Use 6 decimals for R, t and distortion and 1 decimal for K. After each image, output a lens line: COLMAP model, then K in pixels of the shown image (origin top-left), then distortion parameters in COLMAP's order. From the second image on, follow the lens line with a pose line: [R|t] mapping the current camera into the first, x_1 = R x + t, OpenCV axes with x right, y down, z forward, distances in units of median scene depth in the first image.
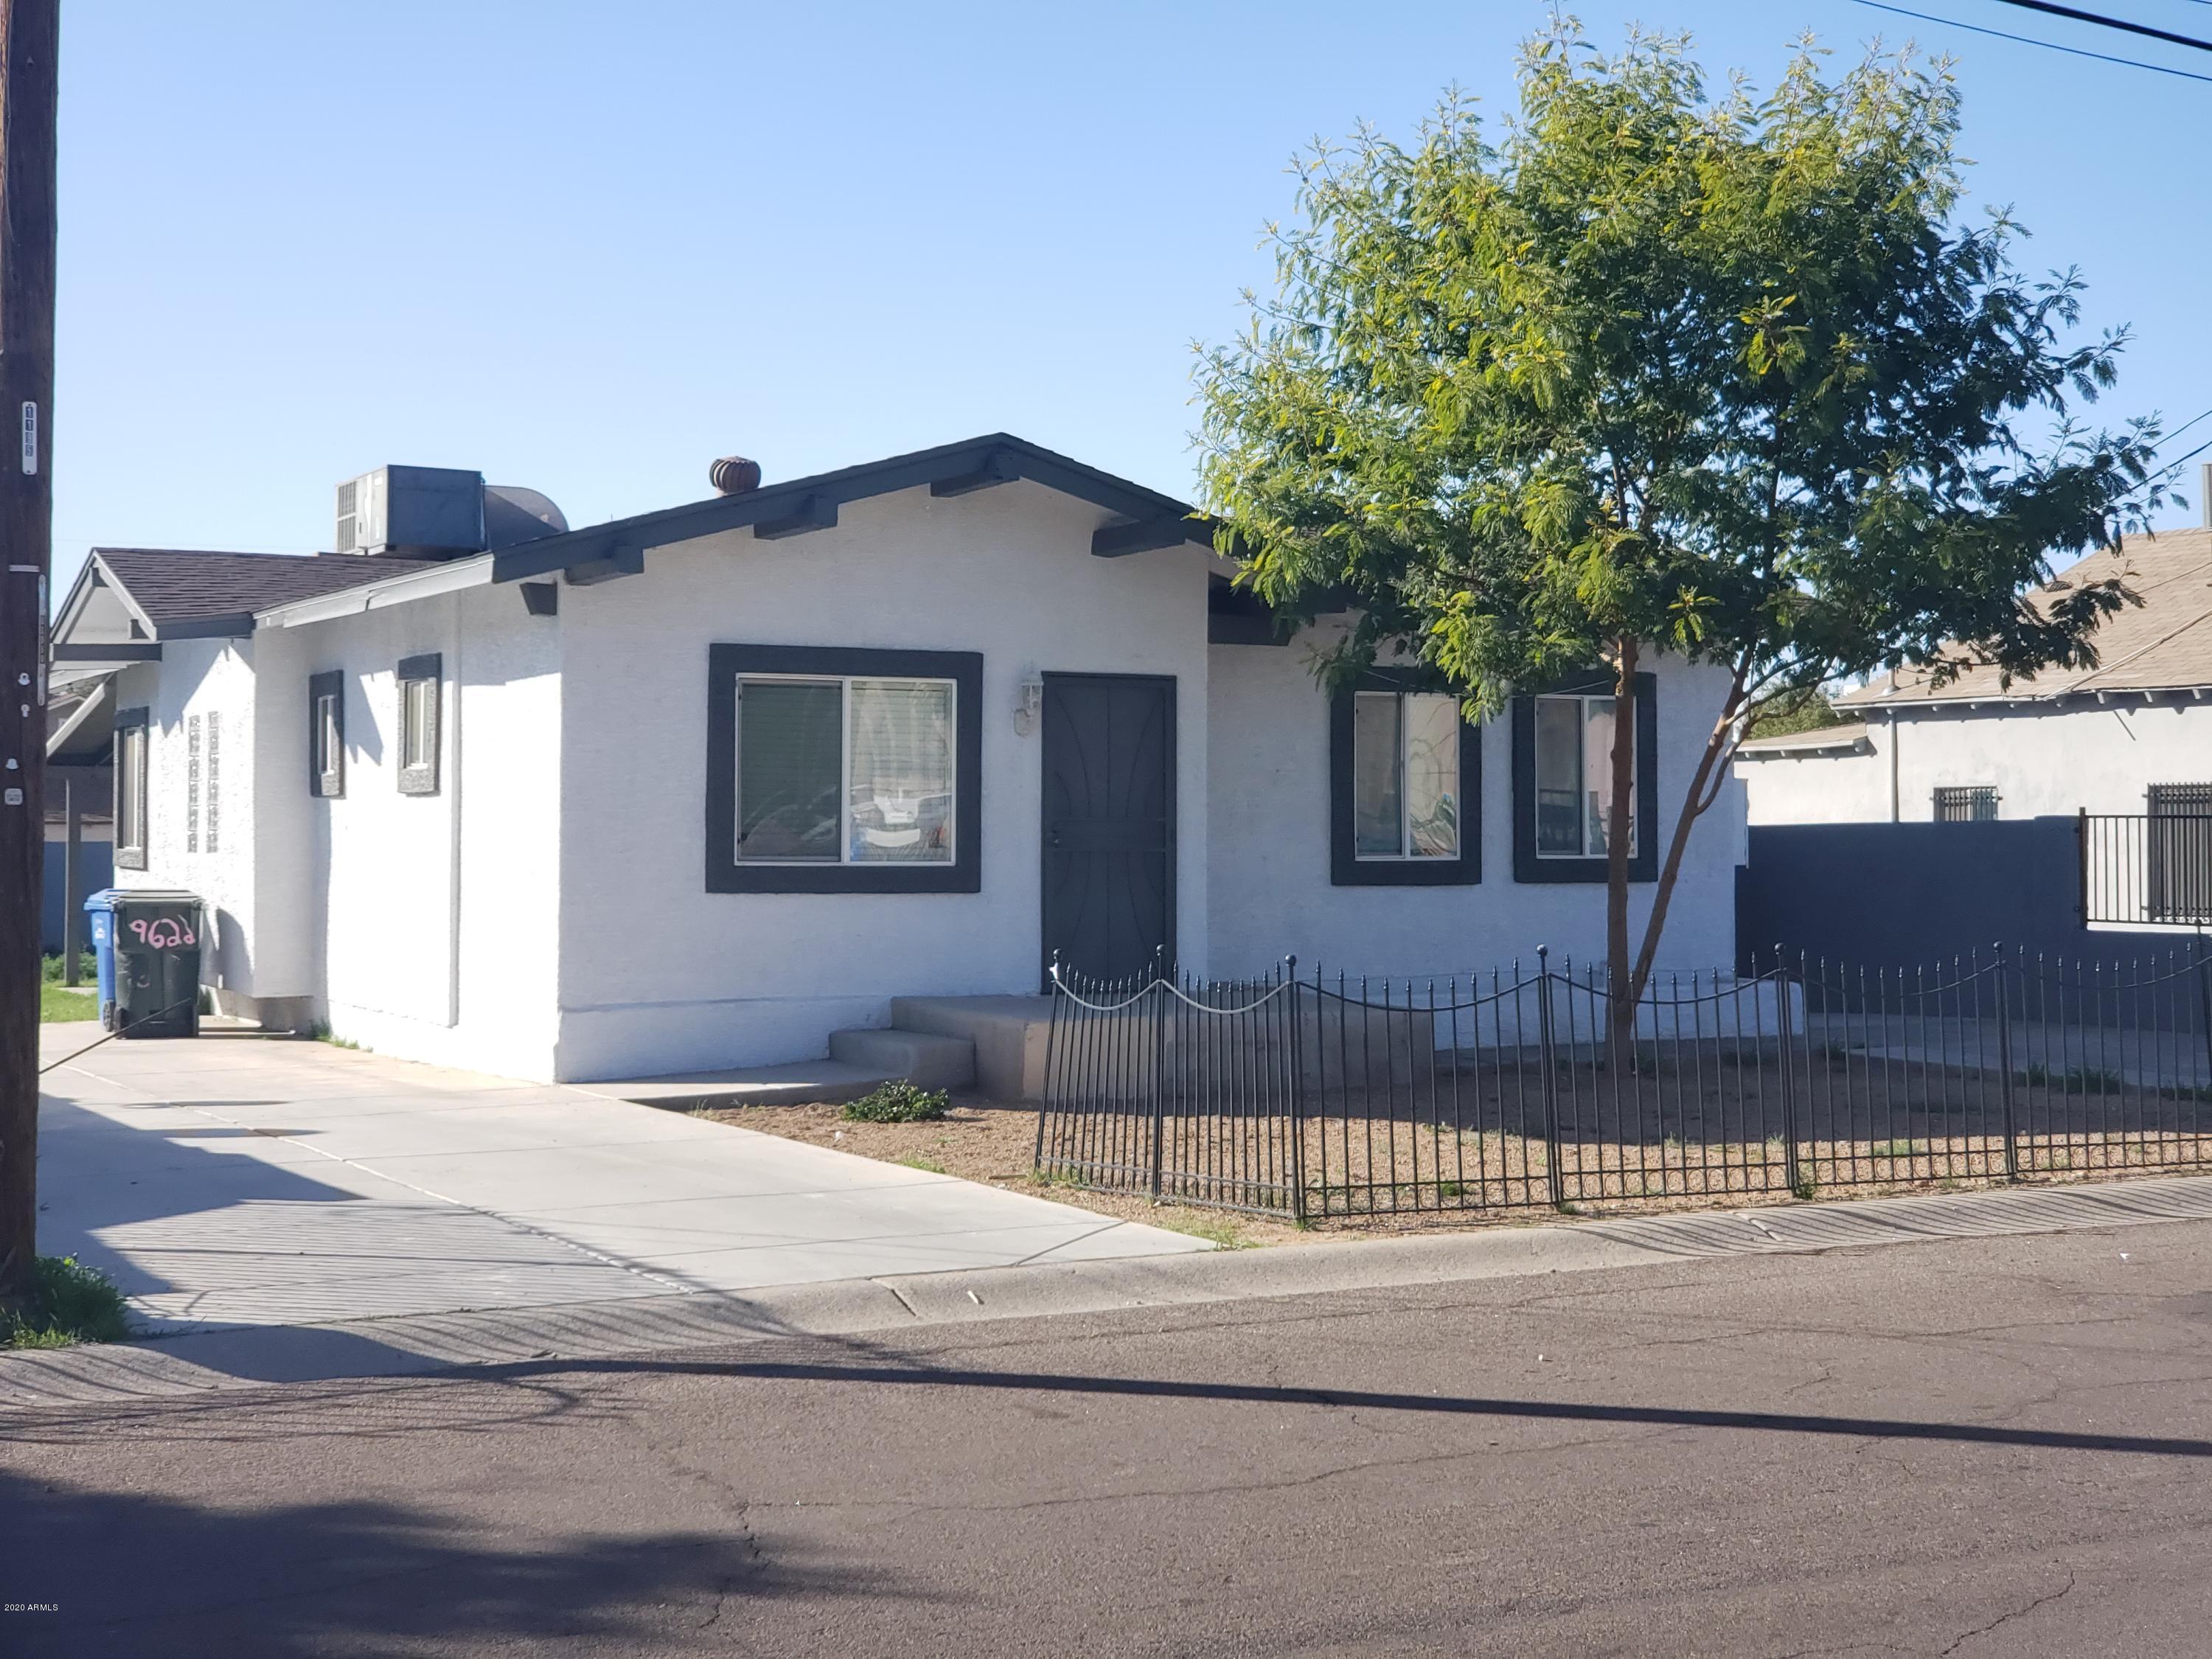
lens RADIAL K [[3373.0, 0, 1106.0], [0, 3373.0, 829.5], [0, 0, 1]] dist [-0.150639, 2.820054]
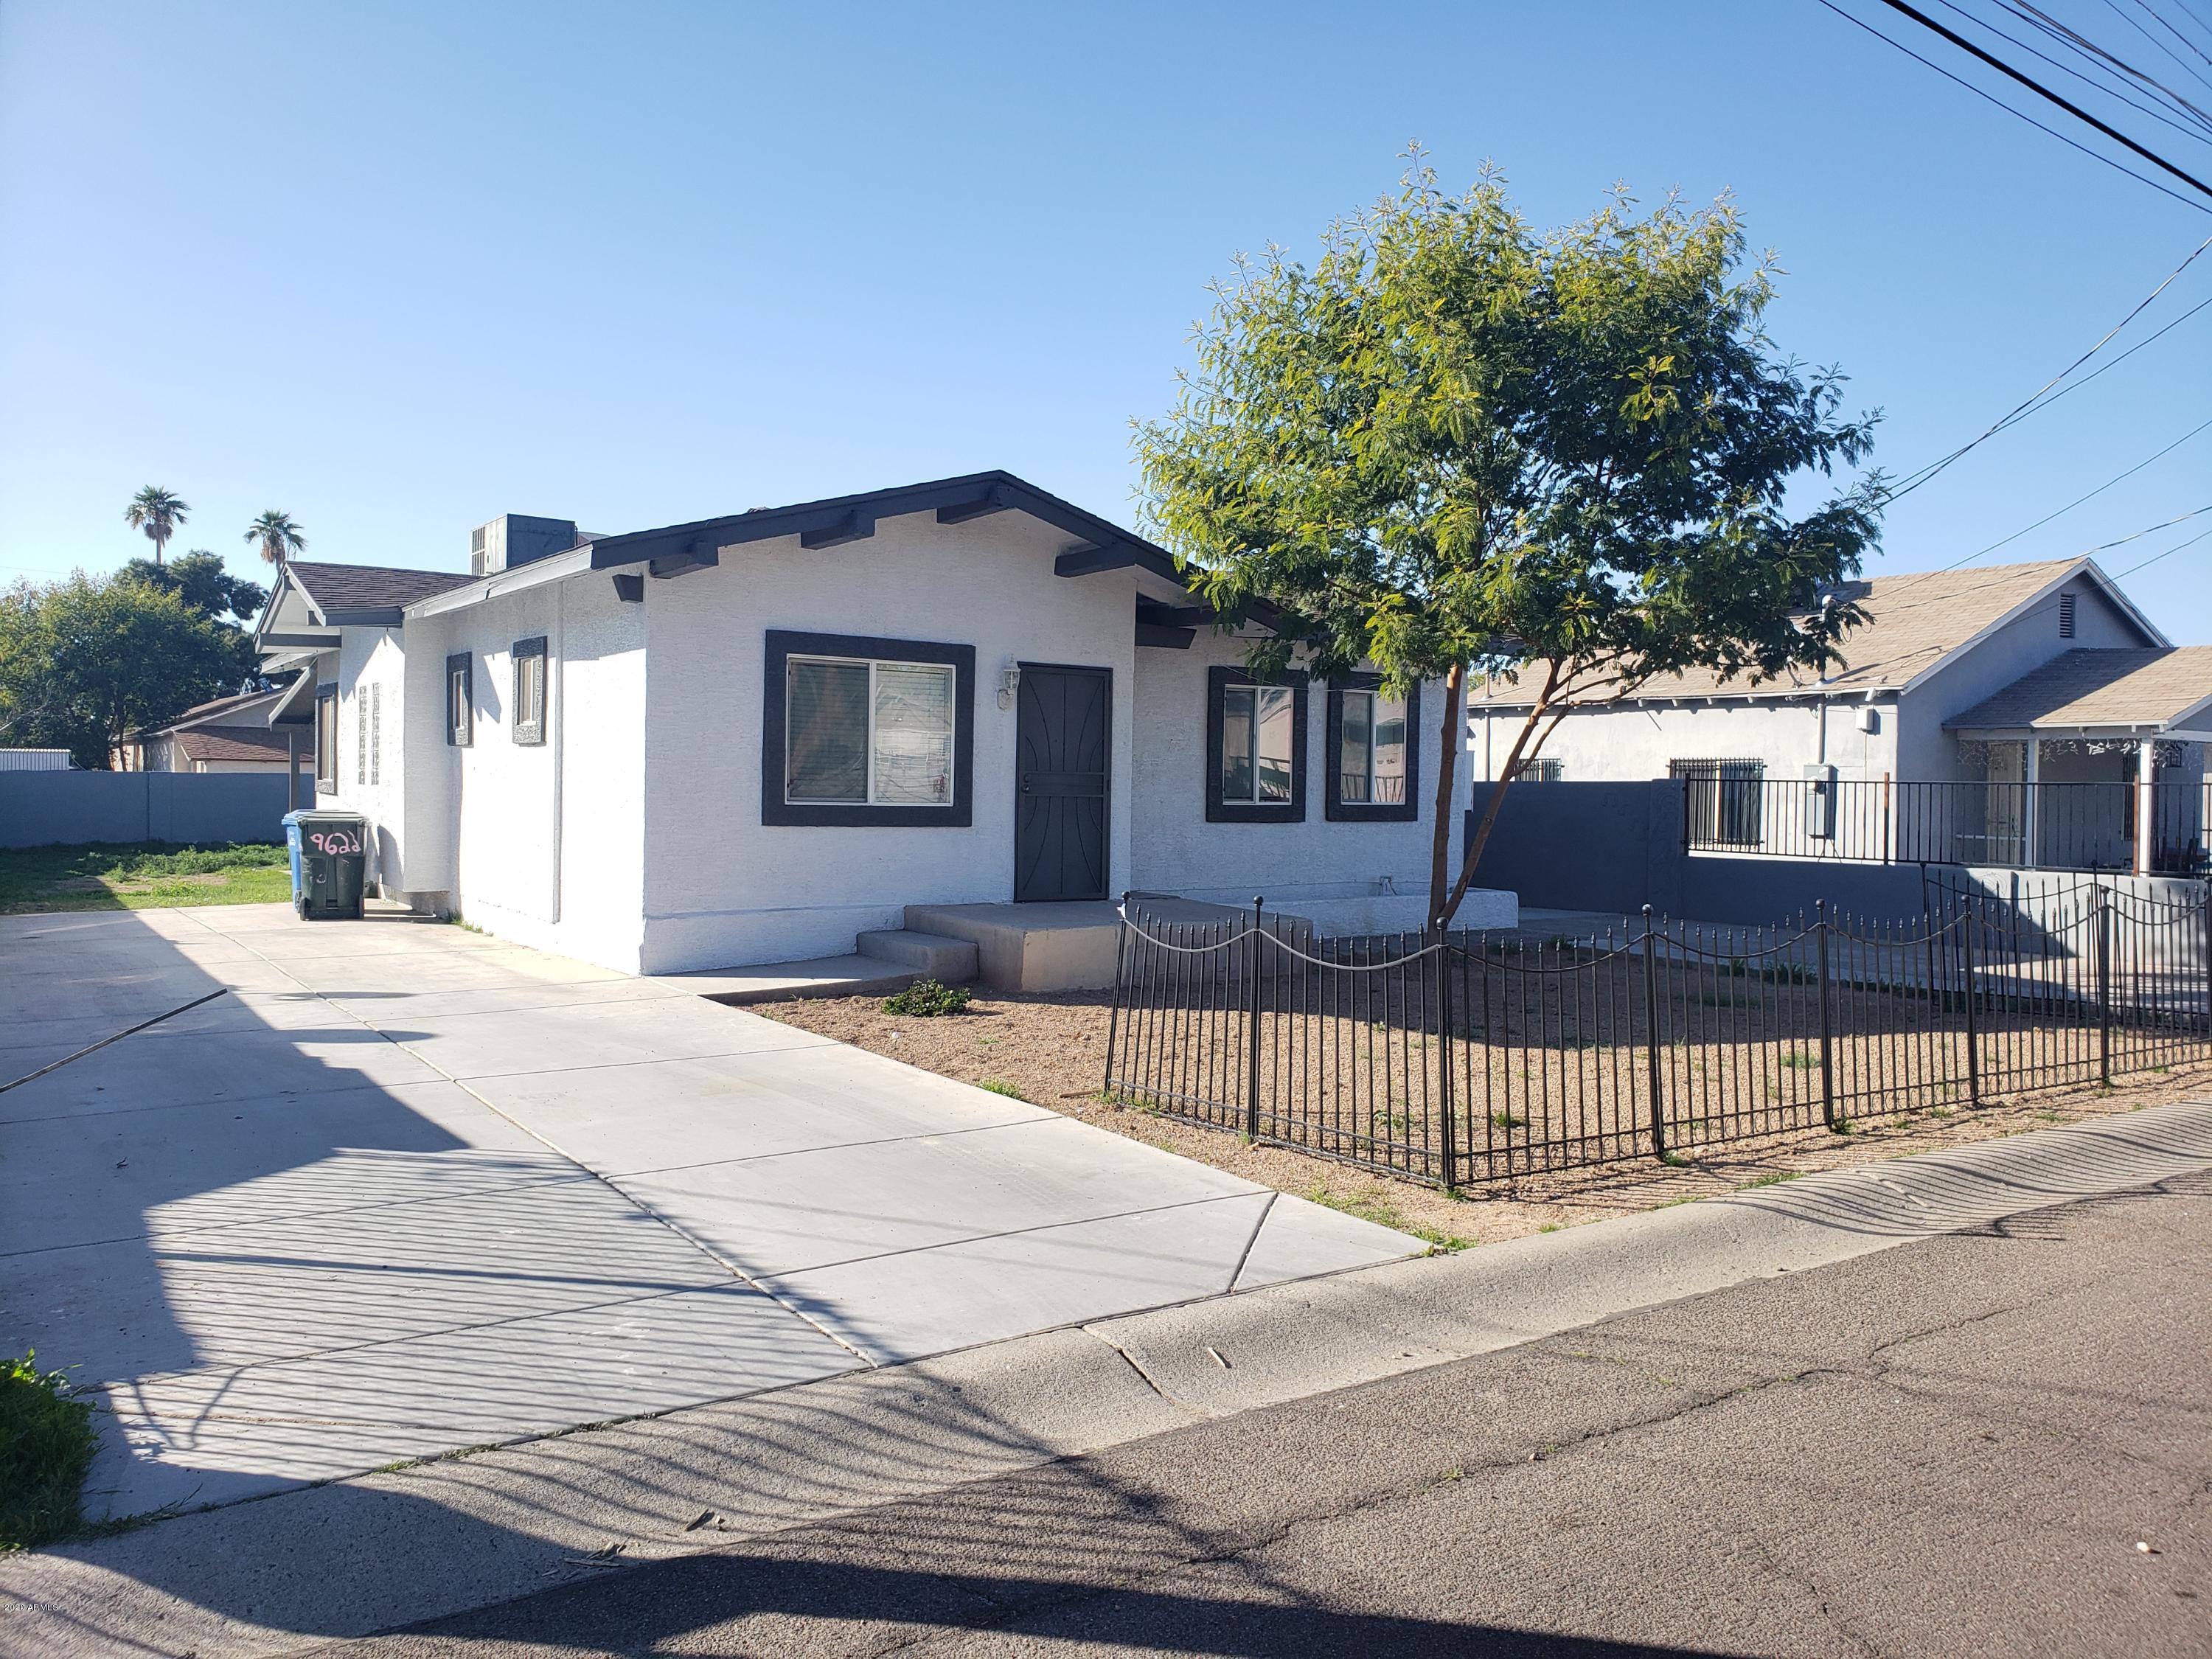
lens RADIAL K [[1708.5, 0, 1106.6], [0, 1708.5, 839.4], [0, 0, 1]] dist [0.063959, -0.005621]
pose [[0.992527, 0.010987, 0.121530, -0.065860], [-0.015506, 0.999221, 0.036304, -0.001529], [-0.121036, -0.037917, 0.991924, 0.326811]]
